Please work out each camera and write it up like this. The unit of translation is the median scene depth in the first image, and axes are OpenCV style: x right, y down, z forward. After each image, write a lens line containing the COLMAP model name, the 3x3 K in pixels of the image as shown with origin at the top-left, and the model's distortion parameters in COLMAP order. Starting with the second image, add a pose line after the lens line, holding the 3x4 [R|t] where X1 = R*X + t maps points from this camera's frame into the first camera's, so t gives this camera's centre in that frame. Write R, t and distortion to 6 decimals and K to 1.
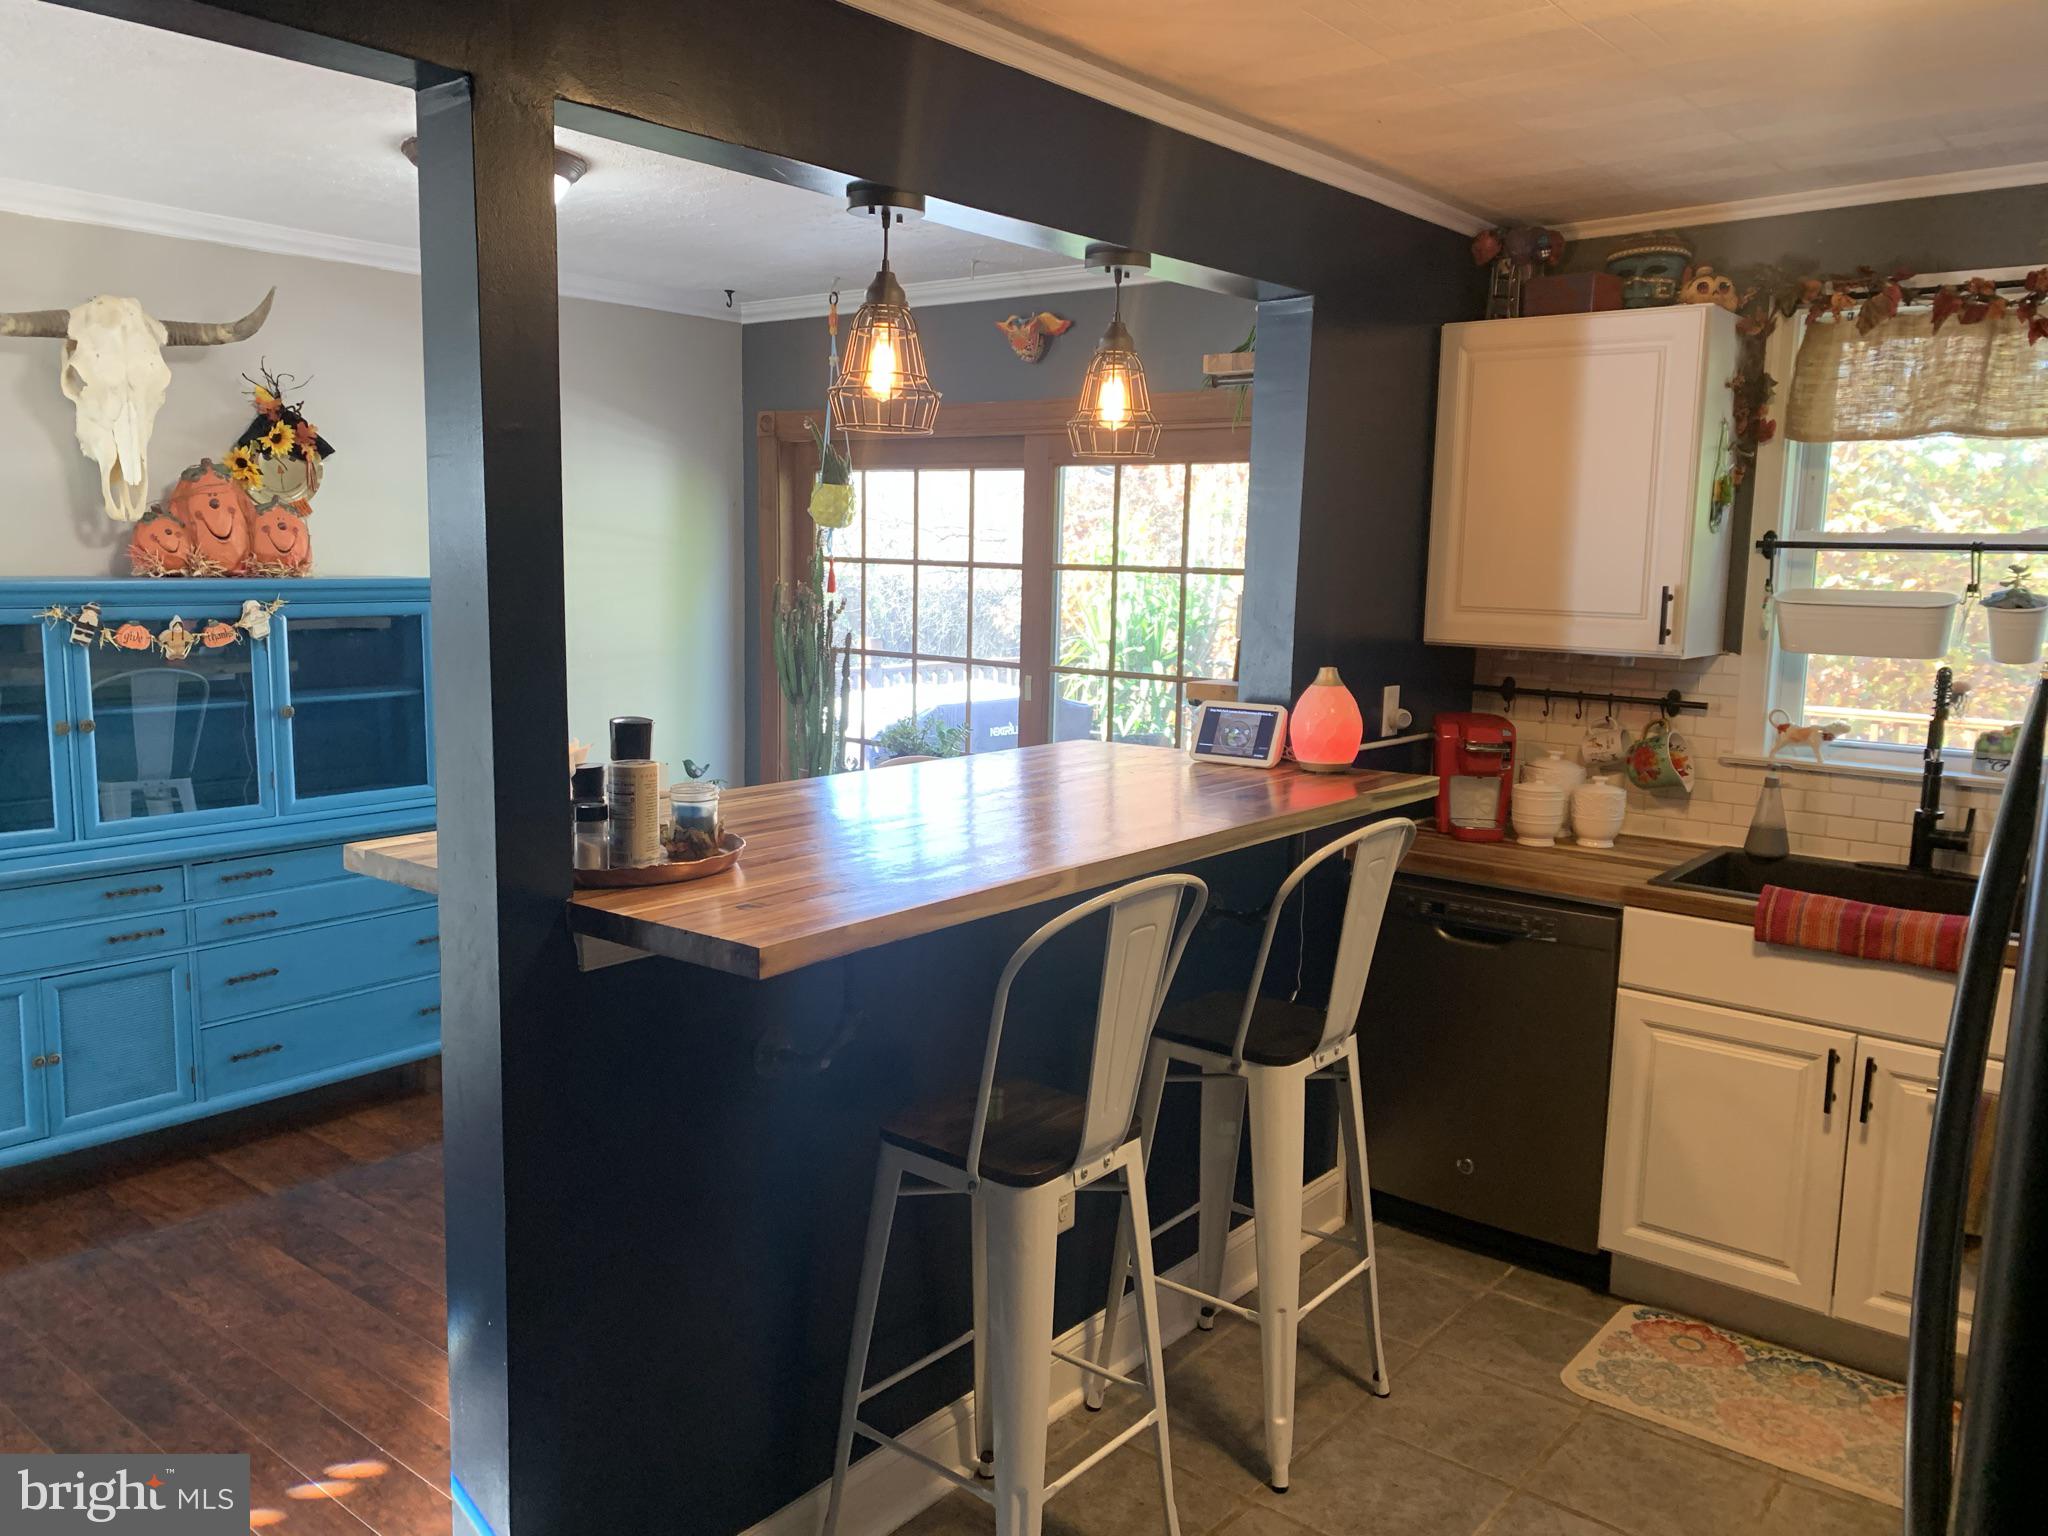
lens RADIAL K [[1575.6, 0, 1029.6], [0, 1575.6, 762.5], [0, 0, 1]] dist [0.025463, -0.019977]
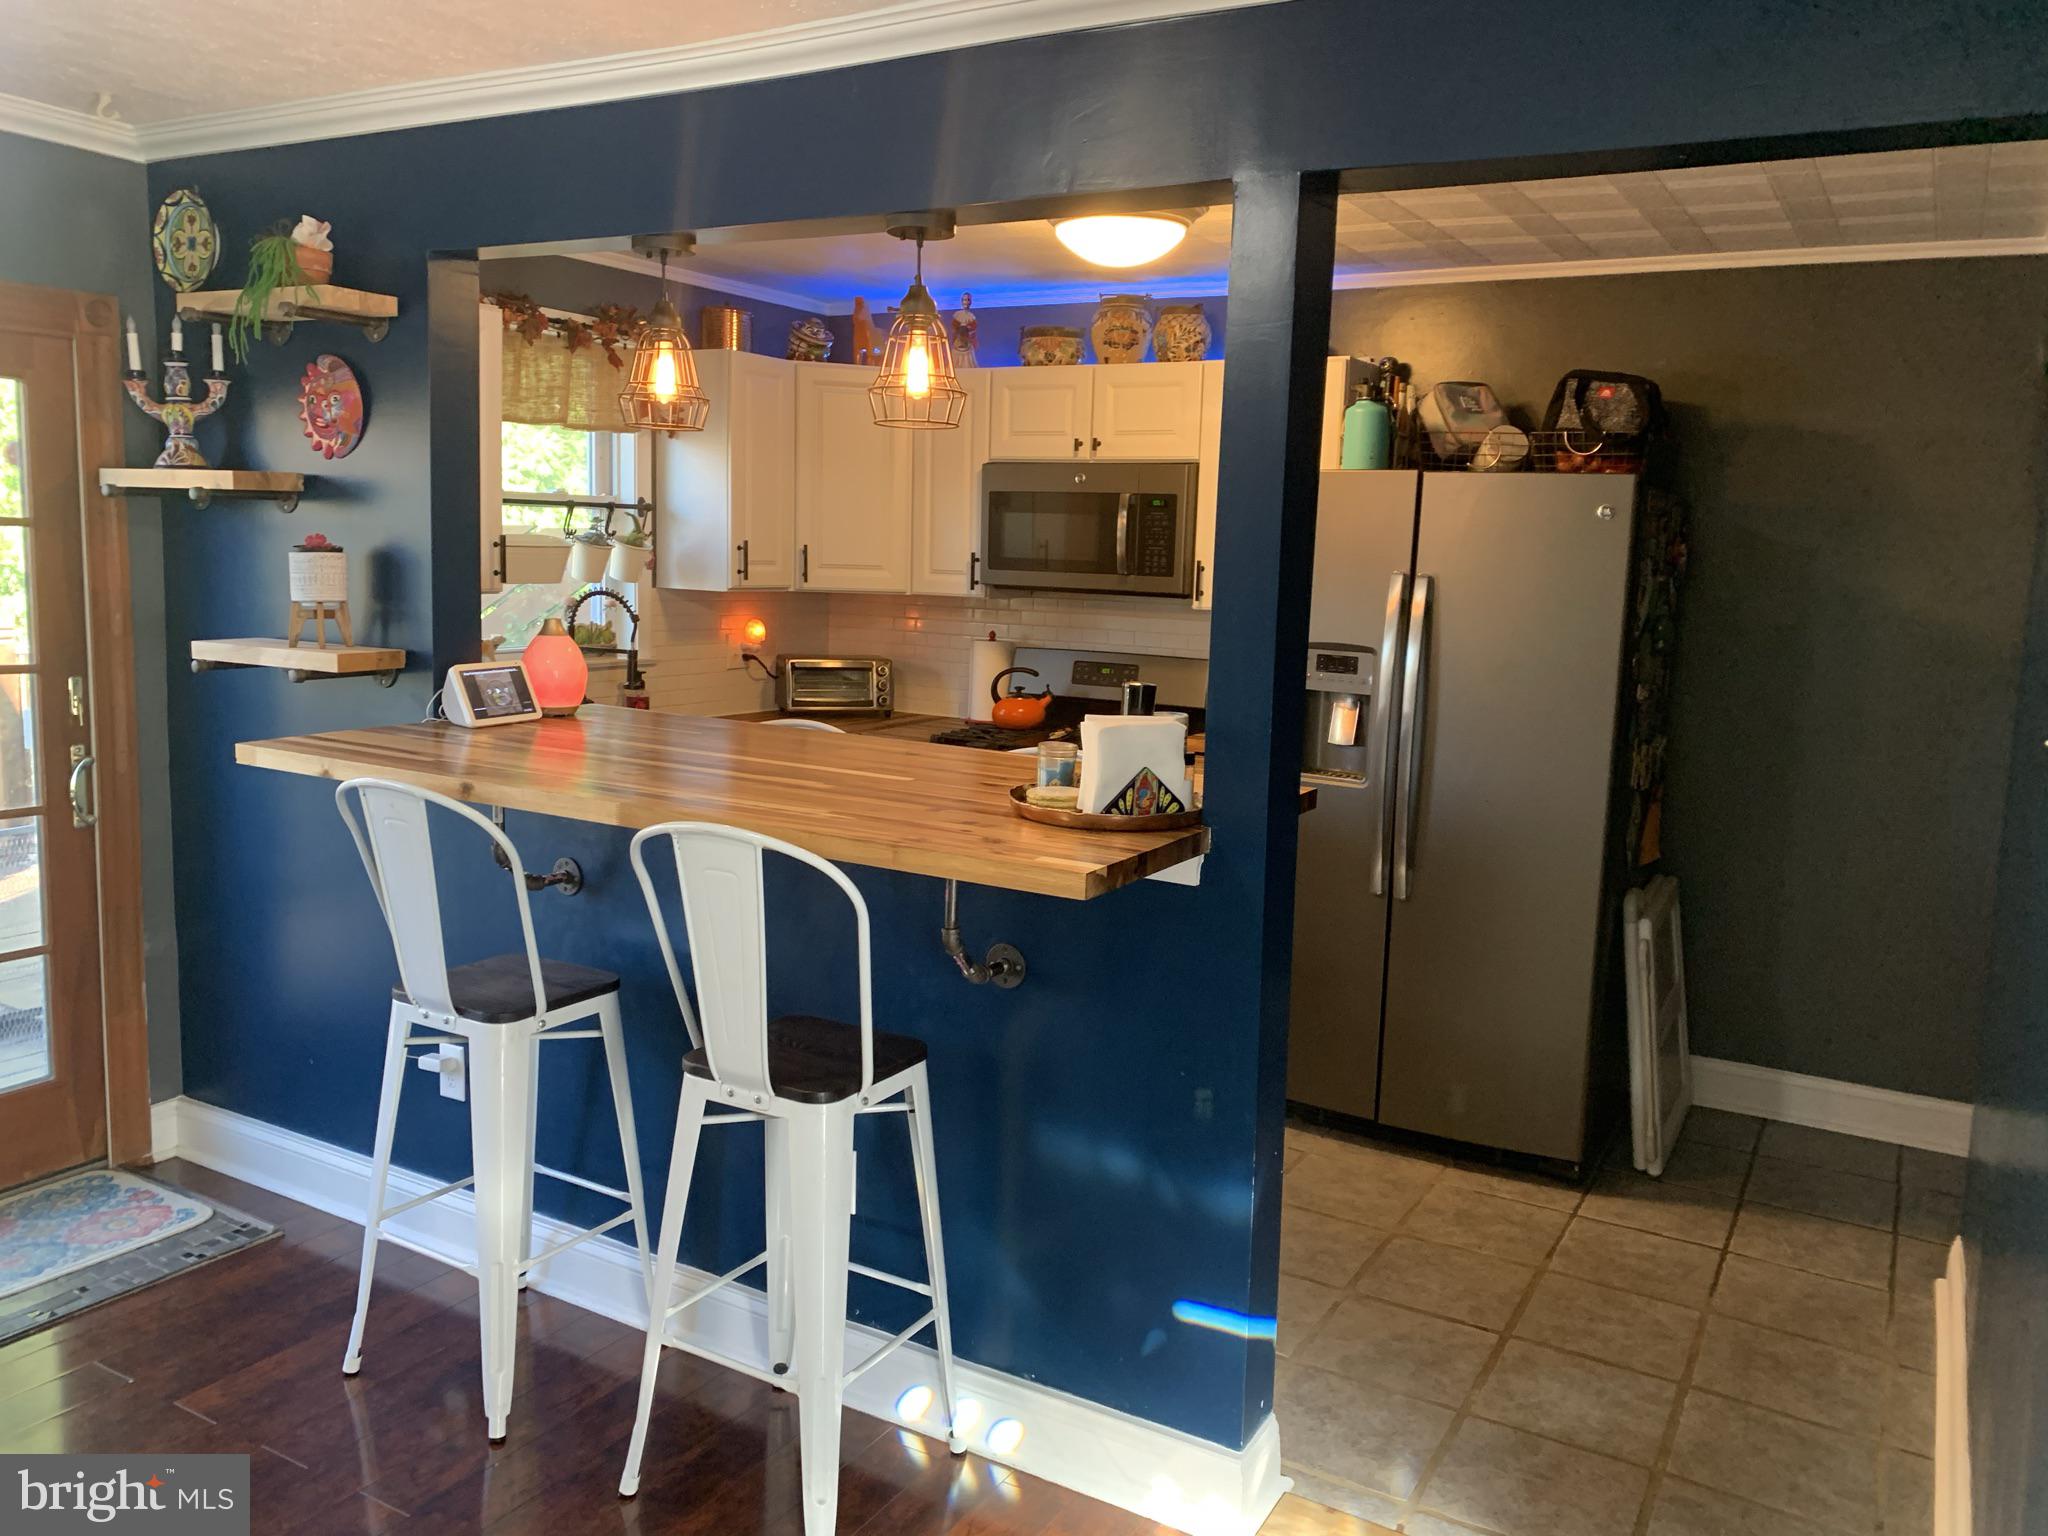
lens RADIAL K [[1575.6, 0, 1056.8], [0, 1575.6, 733.5], [0, 0, 1]] dist [0.025463, -0.019977]
pose [[-0.170428, -0.149092, 0.974026, -0.901839], [0.093437, 0.981588, 0.166599, -0.125869], [-0.980930, 0.119404, -0.153359, 0.794134]]
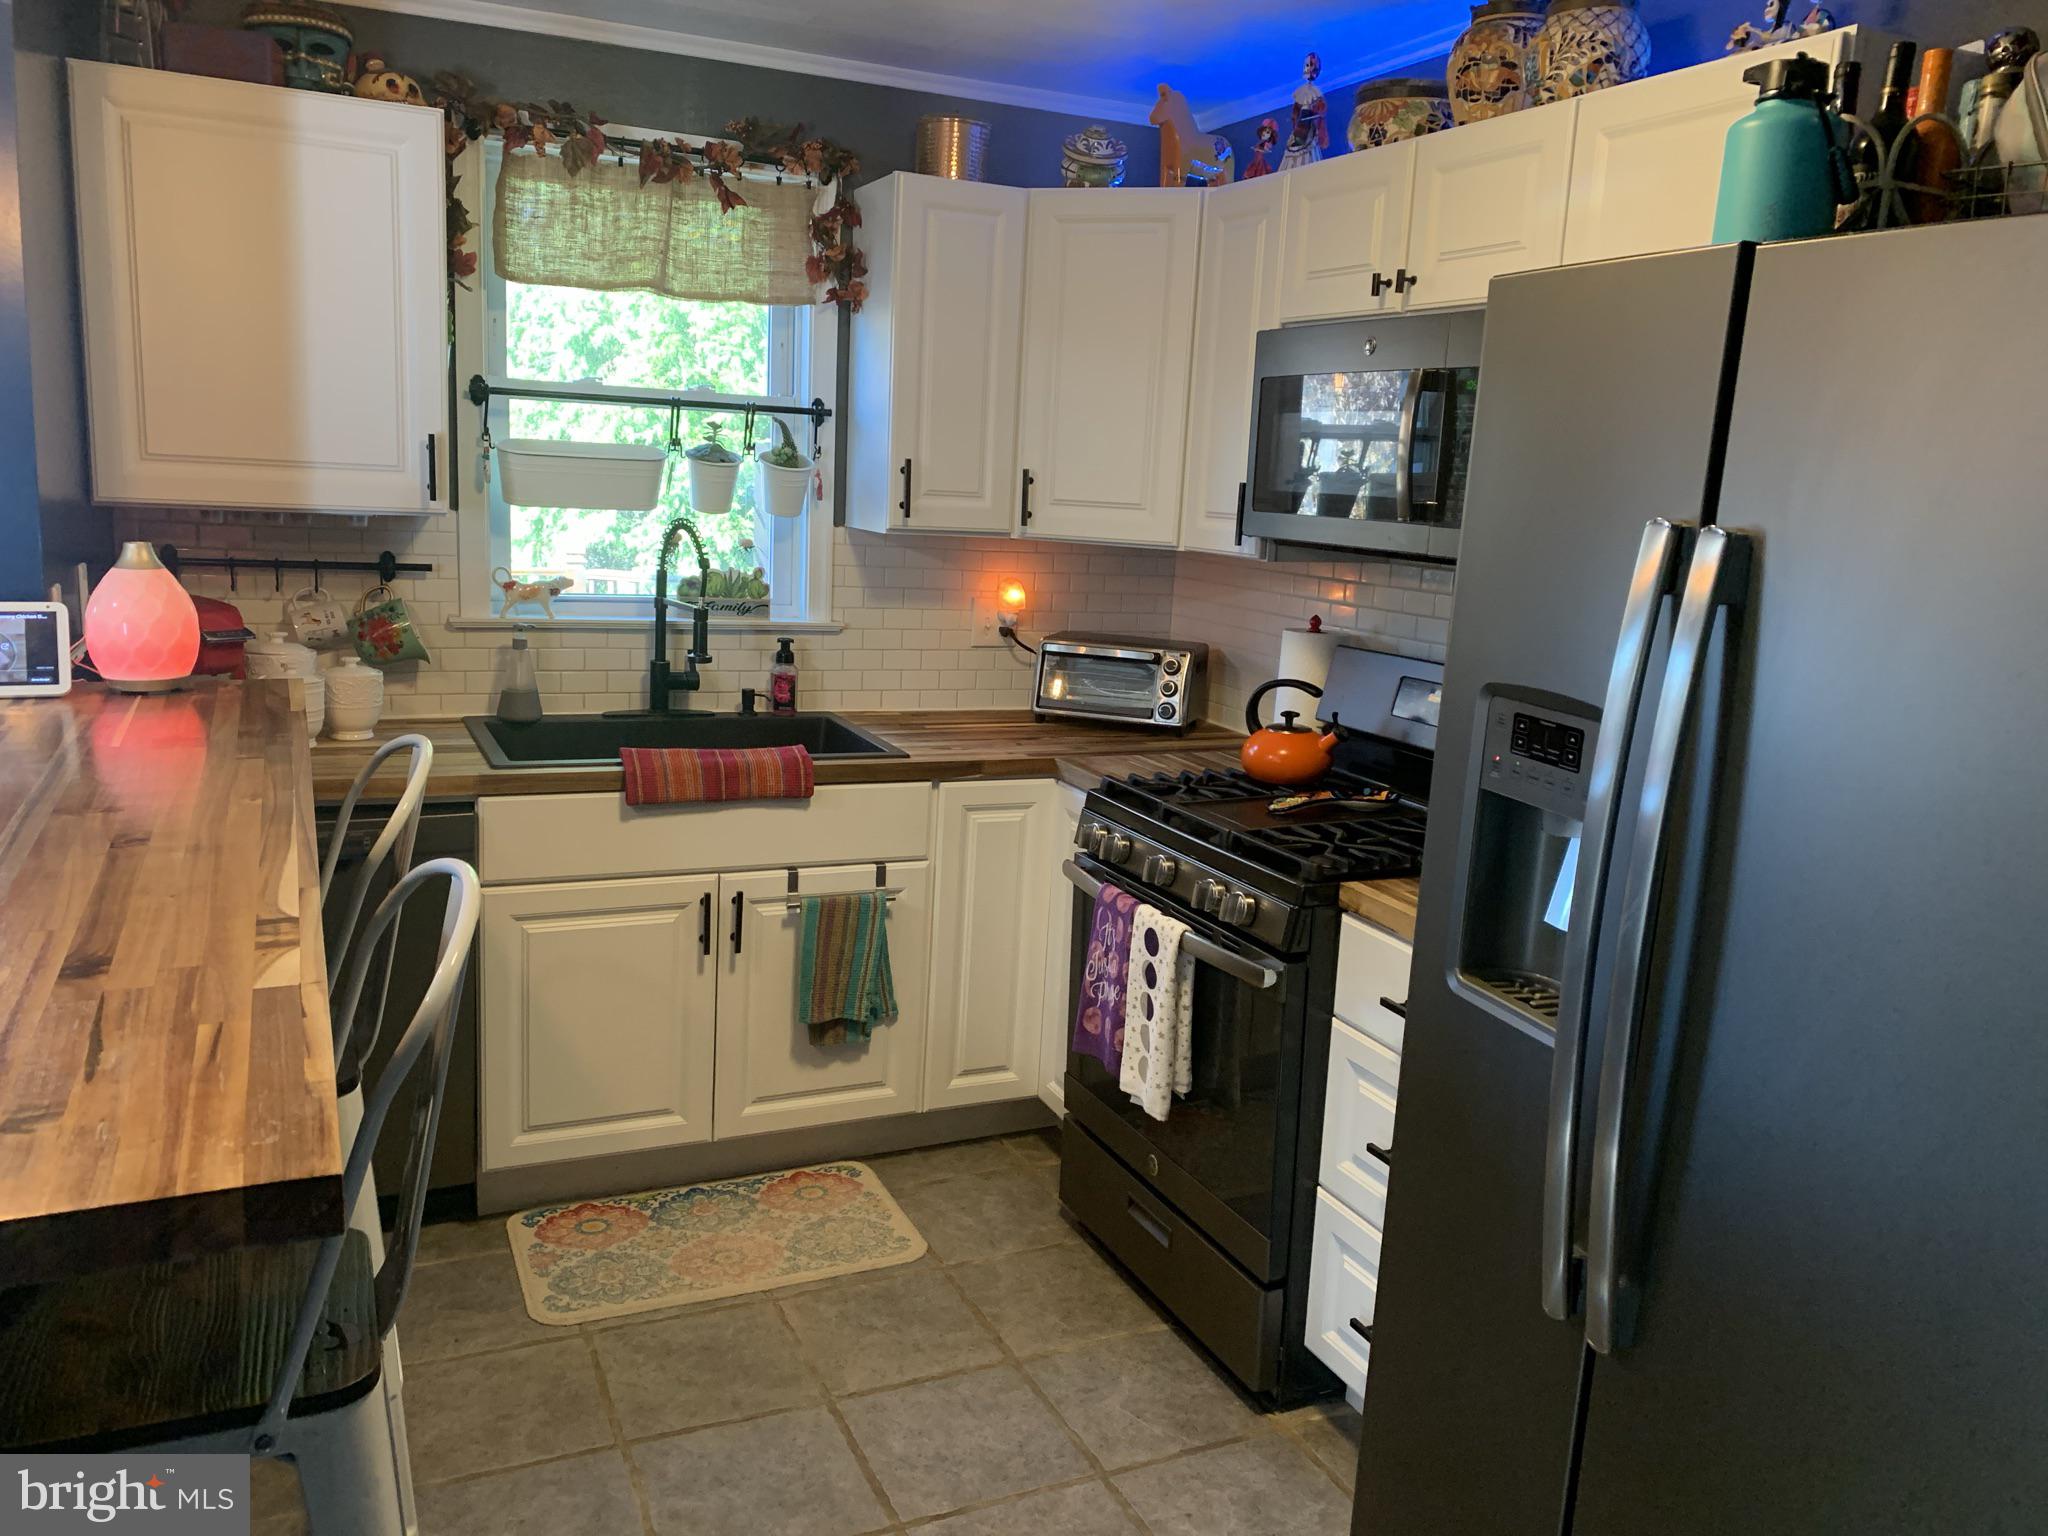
lens RADIAL K [[1575.6, 0, 1030.6], [0, 1575.6, 763.0], [0, 0, 1]] dist [0.025463, -0.019977]
pose [[0.435125, -0.167472, 0.884658, -0.268625], [0.079534, 0.985857, 0.147511, -0.034583], [-0.896850, 0.006174, 0.442291, 0.315172]]
